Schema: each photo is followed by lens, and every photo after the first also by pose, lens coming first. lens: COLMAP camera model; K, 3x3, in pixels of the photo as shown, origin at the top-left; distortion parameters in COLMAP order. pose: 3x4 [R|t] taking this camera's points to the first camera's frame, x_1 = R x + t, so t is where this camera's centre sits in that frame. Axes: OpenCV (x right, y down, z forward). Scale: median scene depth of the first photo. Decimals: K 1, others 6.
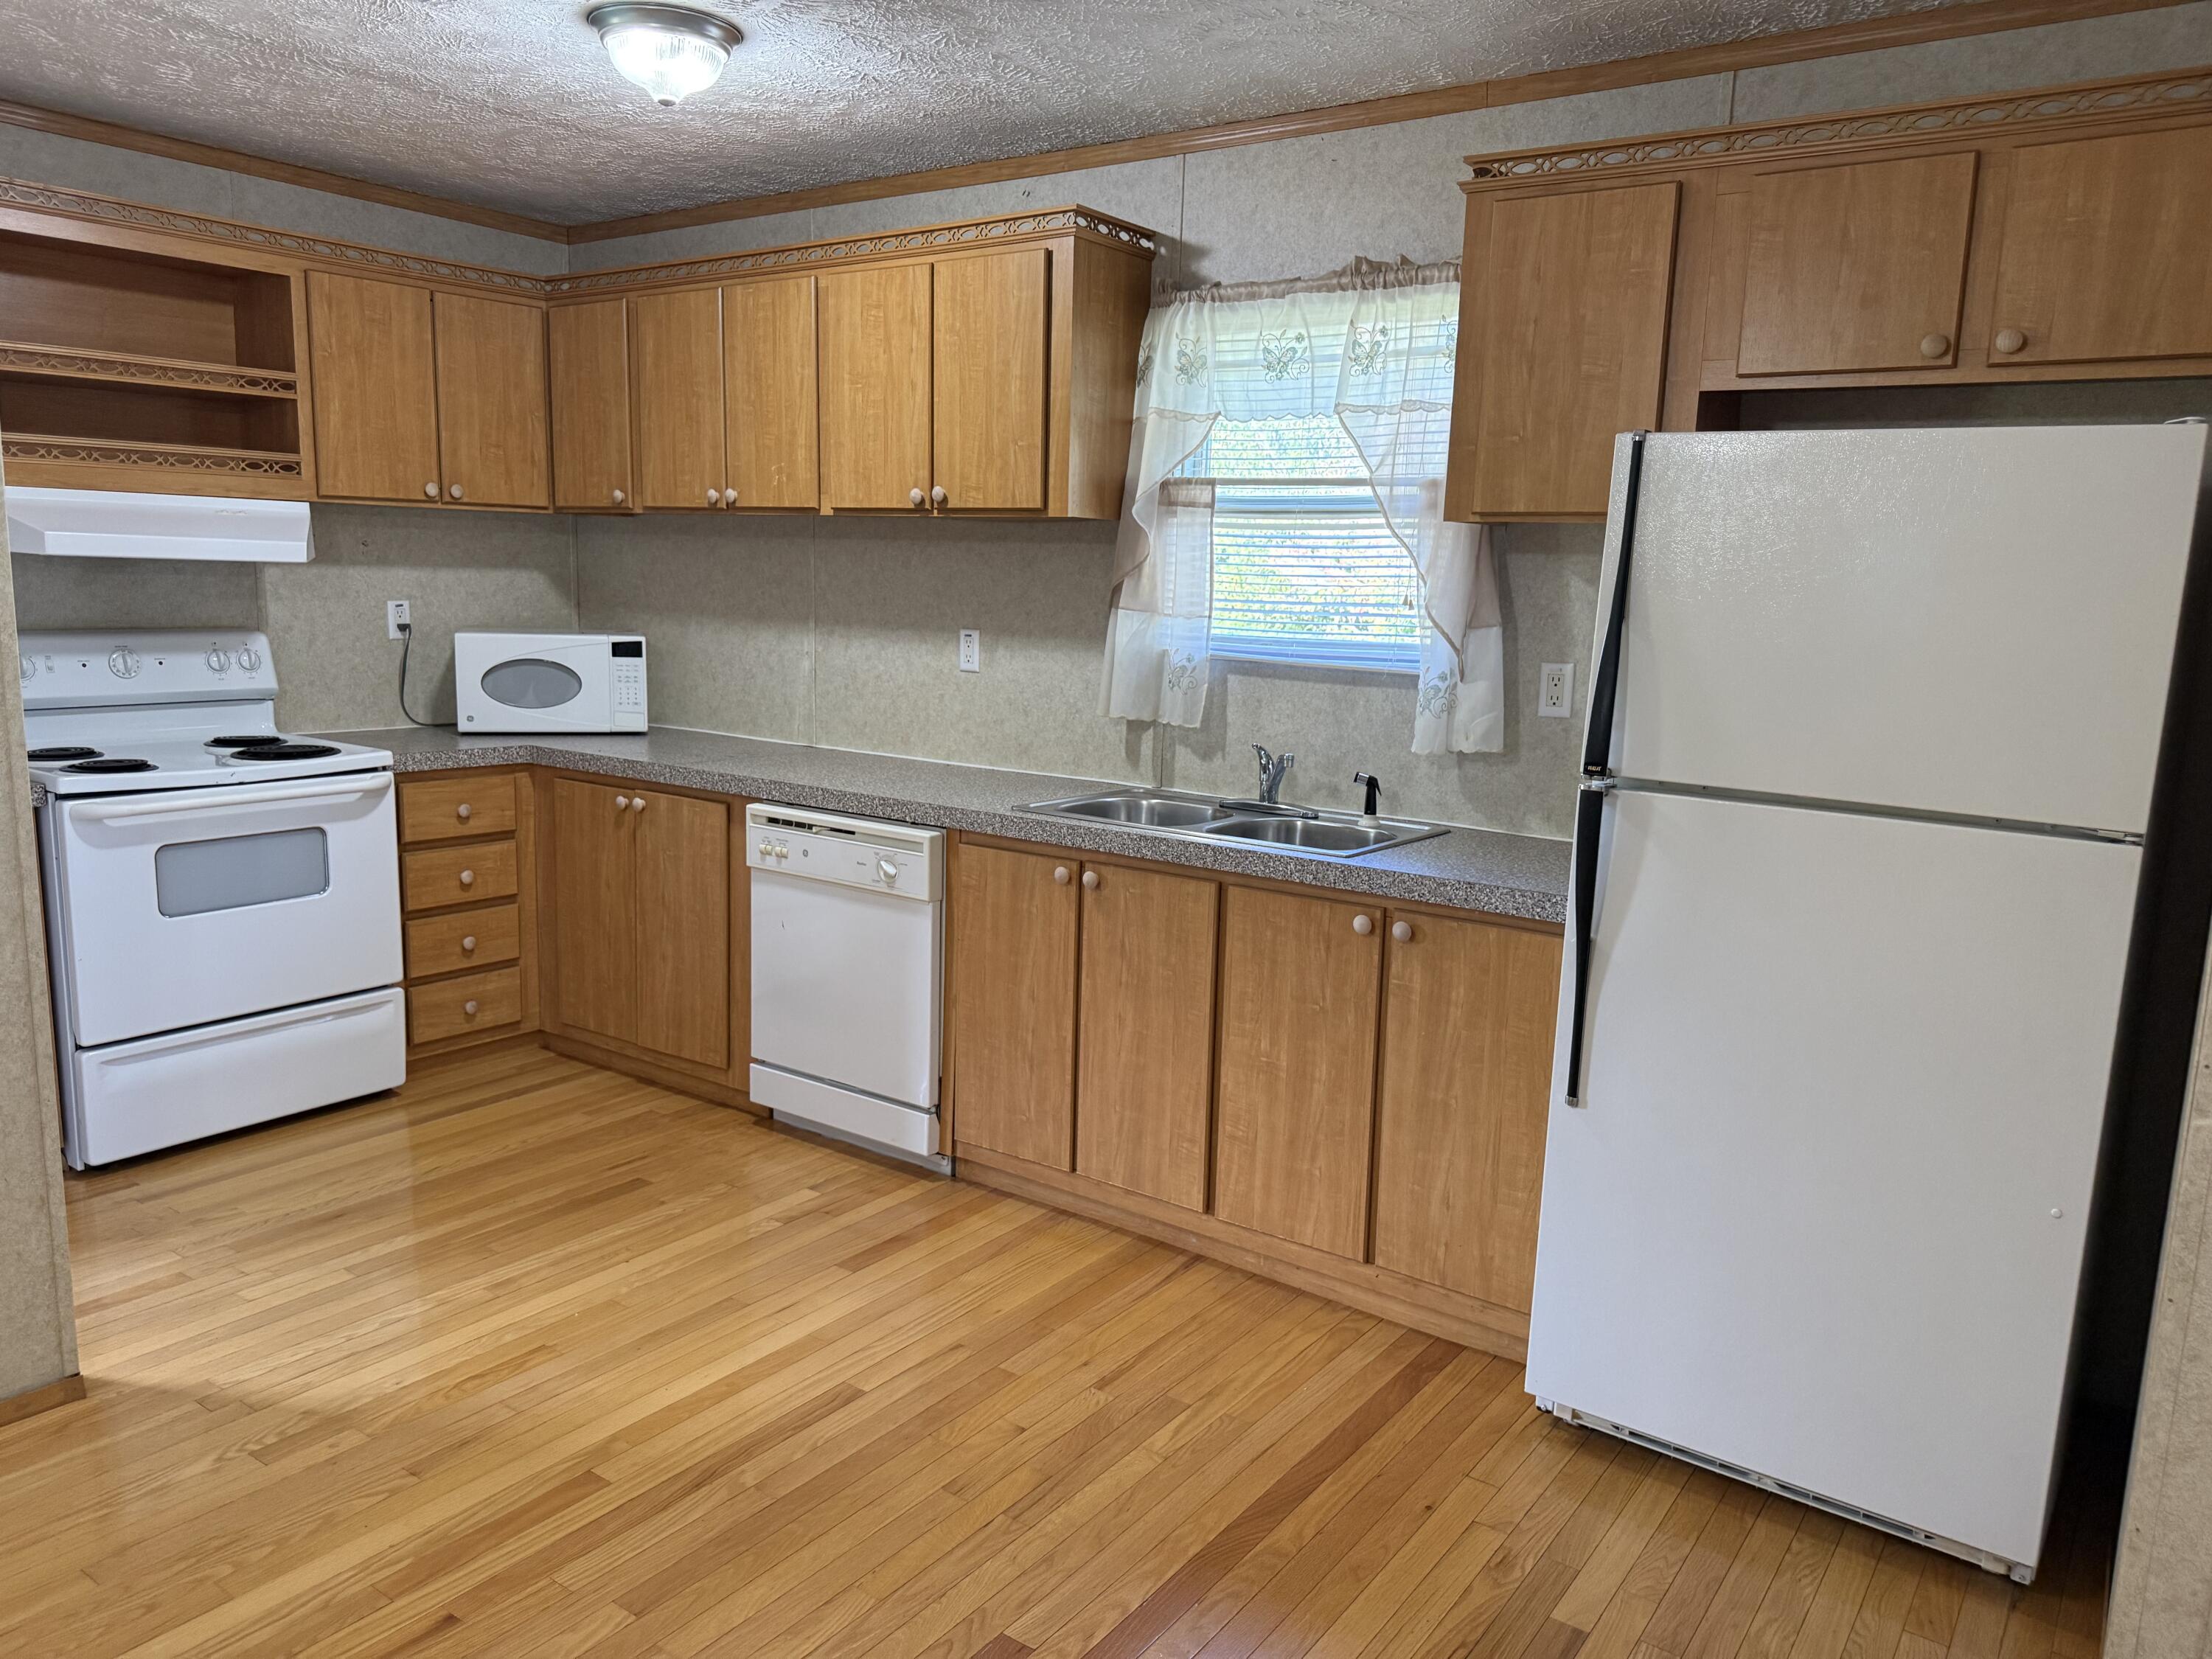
lens RADIAL K [[1563.9, 0, 1114.4], [0, 1563.9, 833.5], [0, 0, 1]] dist [0.118565, -0.202084]
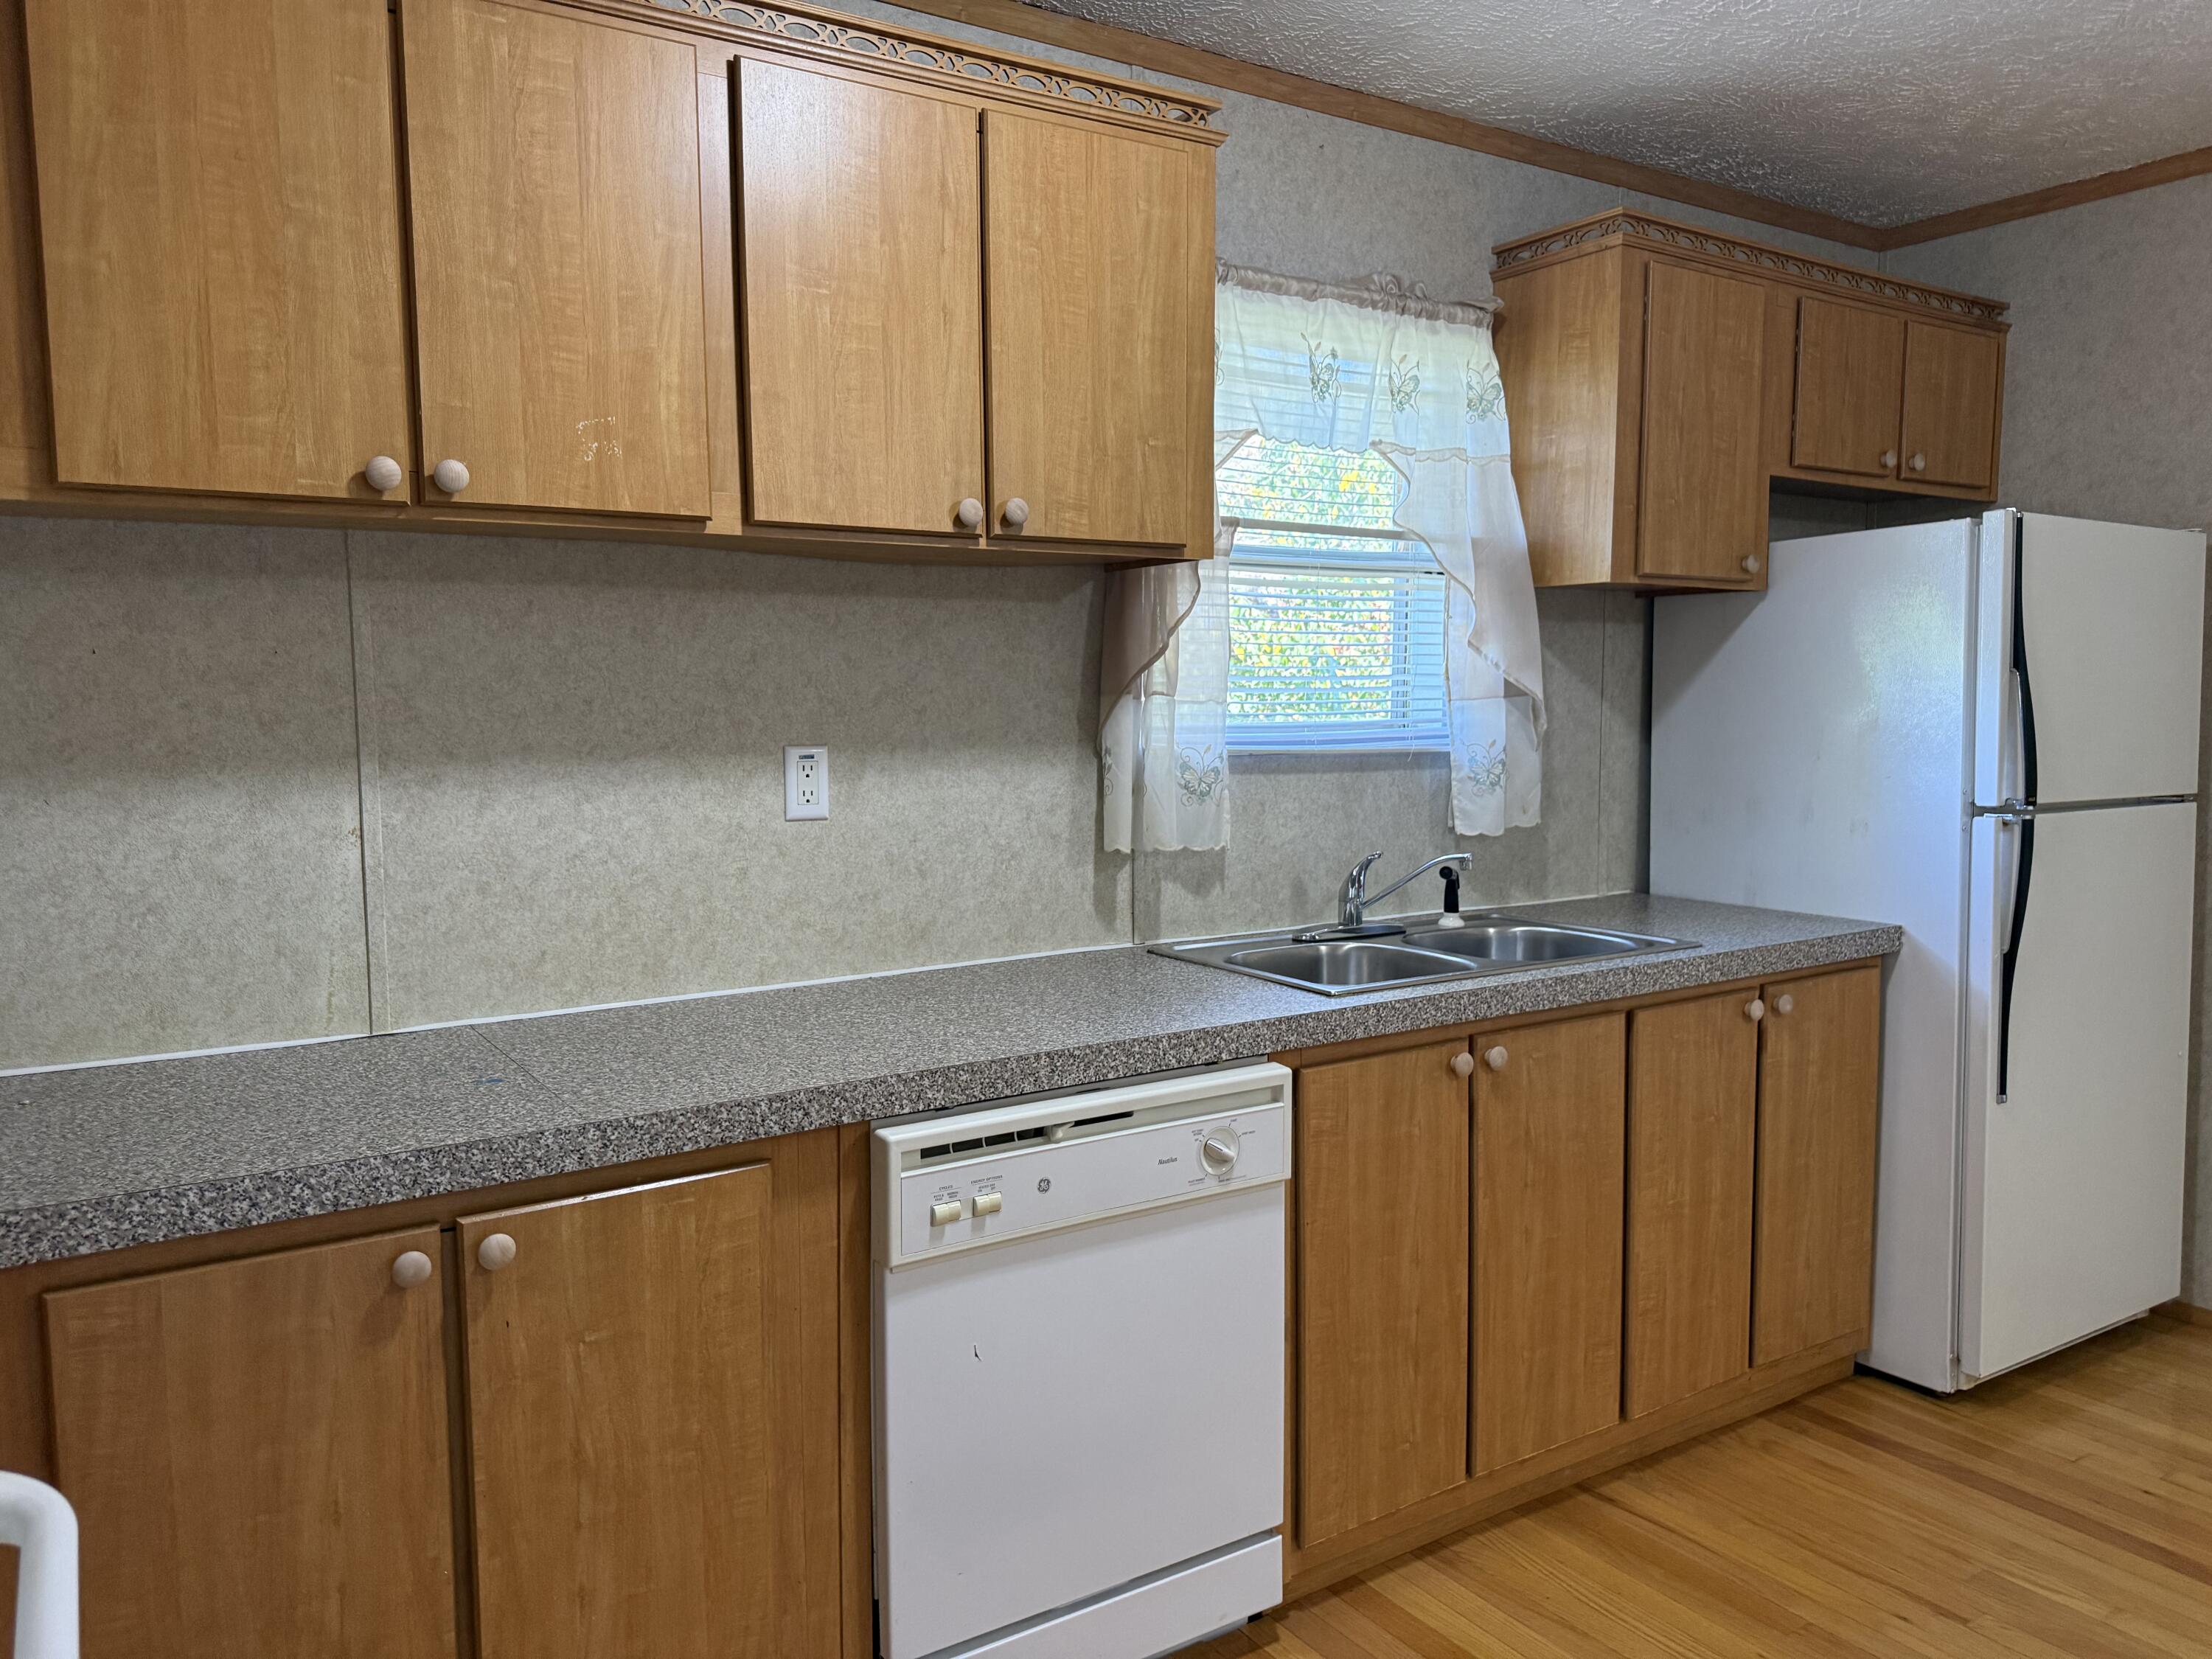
lens RADIAL K [[1553.1, 0, 1108.3], [0, 1553.1, 834.2], [0, 0, 1]] dist [0.106997, -0.191353]
pose [[0.366092, -0.118943, 0.922946, -0.637226], [0.166757, 0.984129, 0.060683, -0.126407], [-0.915516, 0.131692, 0.380116, 0.757925]]
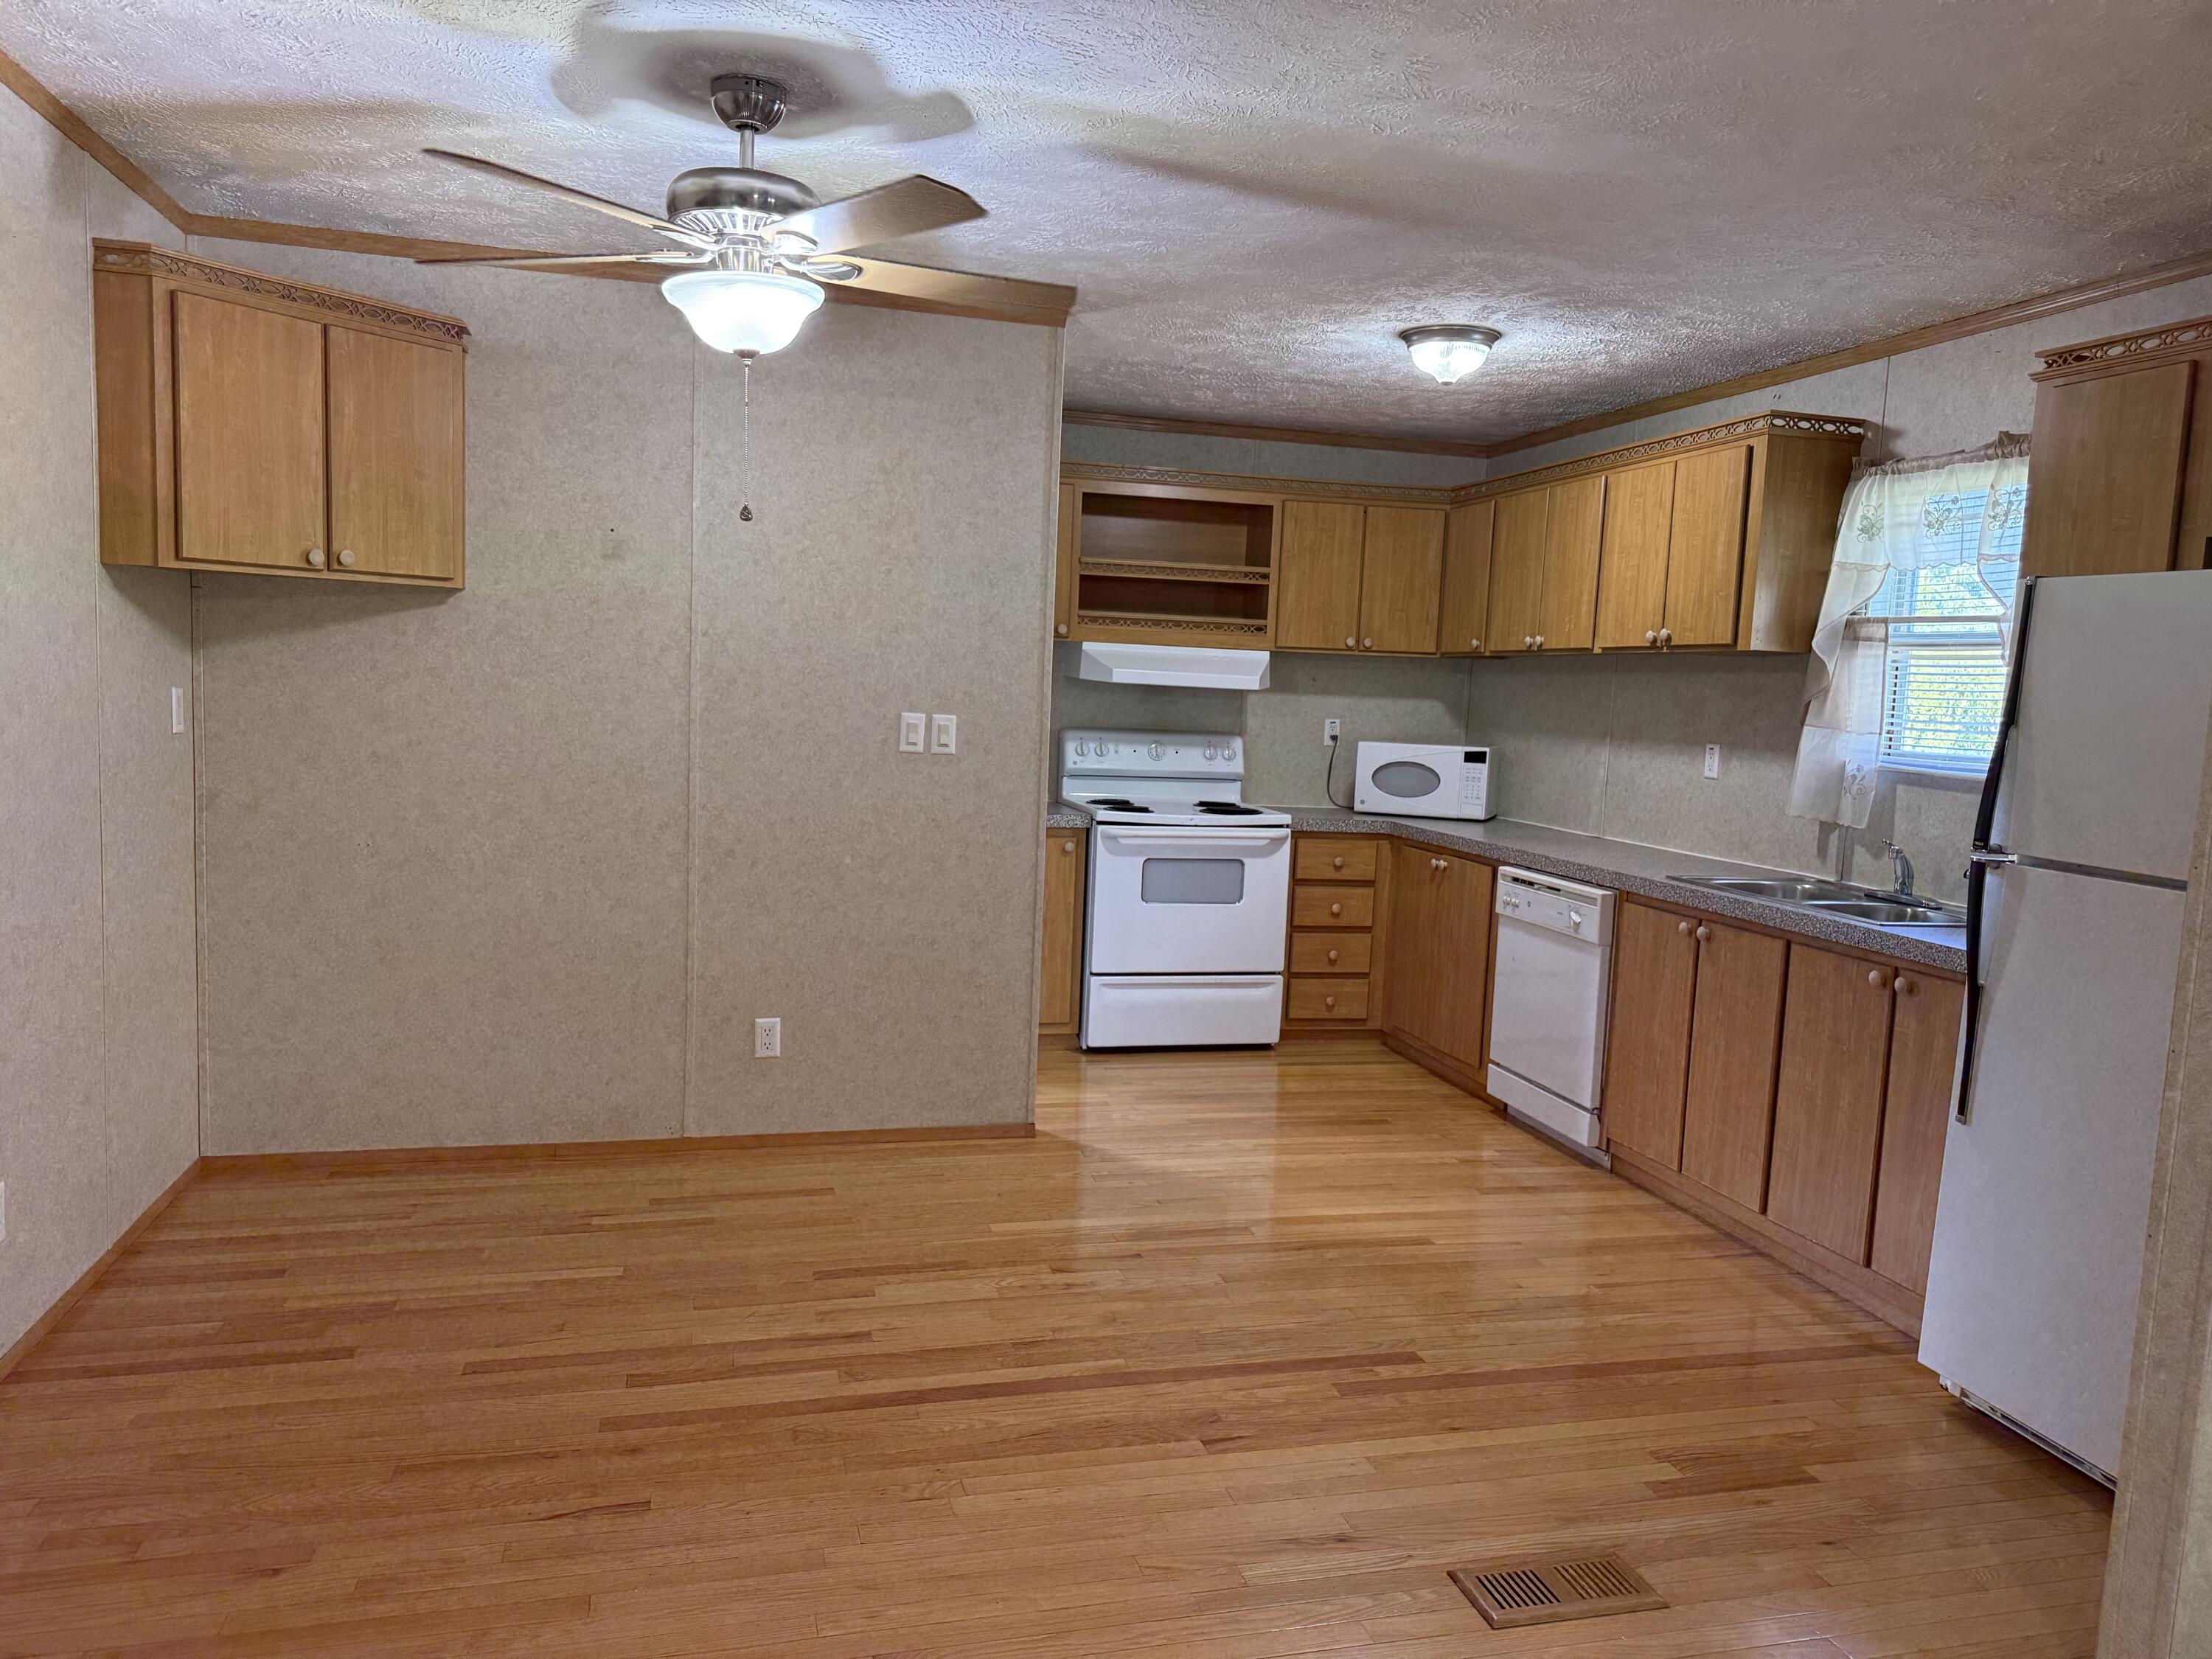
lens RADIAL K [[1564.7, 0, 1096.6], [0, 1564.7, 842.1], [0, 0, 1]] dist [0.157365, -0.320821]
pose [[0.764929, 0.068894, -0.640420, 0.368759], [-0.125749, 0.991104, -0.043578, 0.063808], [0.631721, 0.113867, 0.766788, -0.255938]]
